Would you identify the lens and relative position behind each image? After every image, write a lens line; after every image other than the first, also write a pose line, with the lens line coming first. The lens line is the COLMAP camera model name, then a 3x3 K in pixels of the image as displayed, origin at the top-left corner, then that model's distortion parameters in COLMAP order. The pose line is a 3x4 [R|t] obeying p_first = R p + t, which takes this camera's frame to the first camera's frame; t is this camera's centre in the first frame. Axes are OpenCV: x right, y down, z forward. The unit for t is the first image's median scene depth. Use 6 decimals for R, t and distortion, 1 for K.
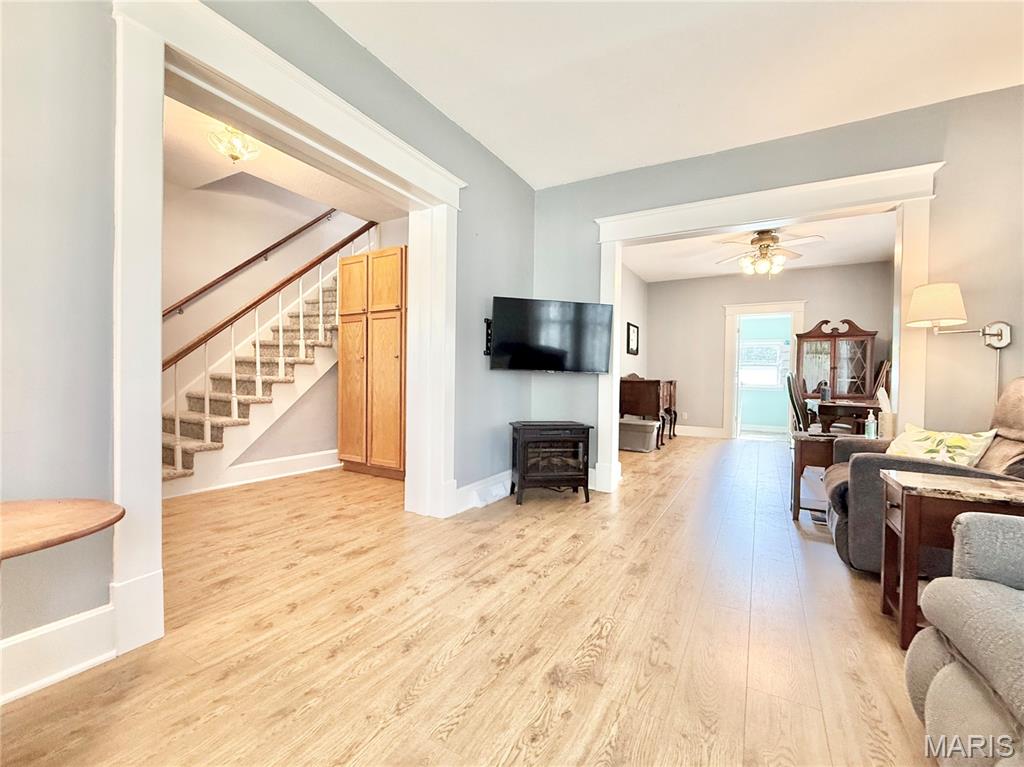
lens RADIAL K [[421.2, 0, 504.0], [0, 421.2, 385.6], [0, 0, 1]] dist [-0.000226, 0.000005]
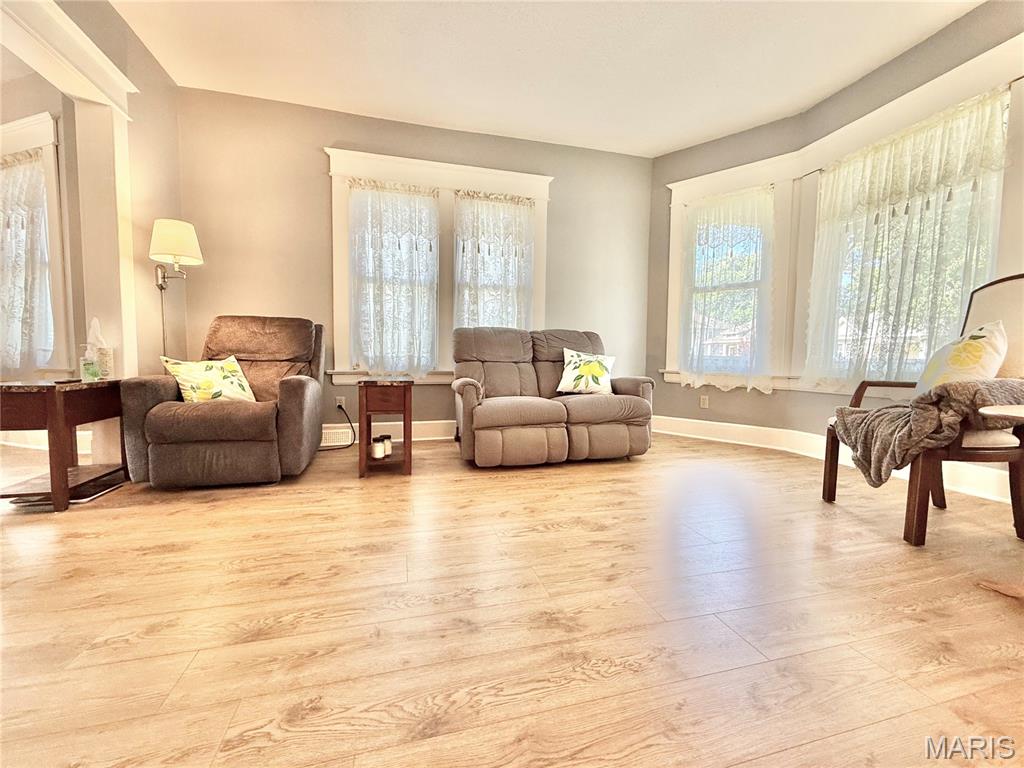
lens RADIAL K [[417.9, 0, 512.0], [0, 417.9, 384.0], [0, 0, 1]] dist [0.000161, 0.000134]
pose [[-0.716288, -0.067927, 0.694491, -0.340202], [-0.015551, 0.996557, 0.081433, 0.070763], [-0.697632, 0.047529, -0.714878, 1.255266]]
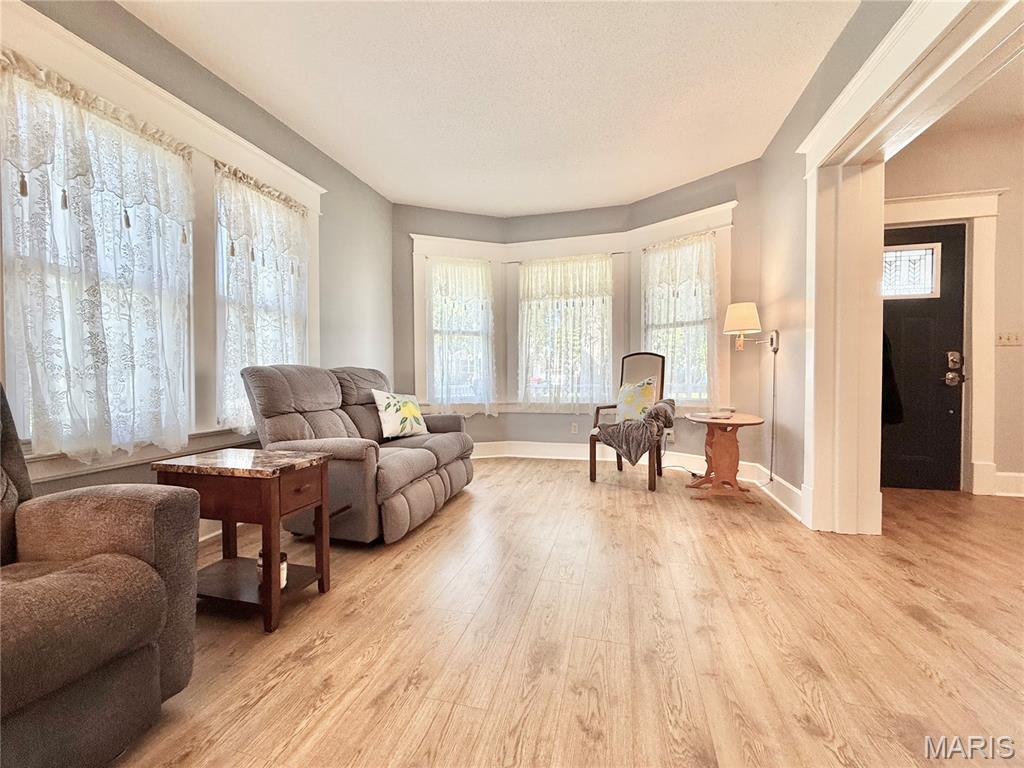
lens RADIAL K [[417.9, 0, 512.0], [0, 417.9, 384.0], [0, 0, 1]] dist [0.000161, 0.000134]
pose [[-0.959050, -0.005816, -0.283178, 0.514528], [-0.014506, 0.999486, 0.028601, -0.000126], [0.282866, 0.031538, -0.958641, 1.481509]]
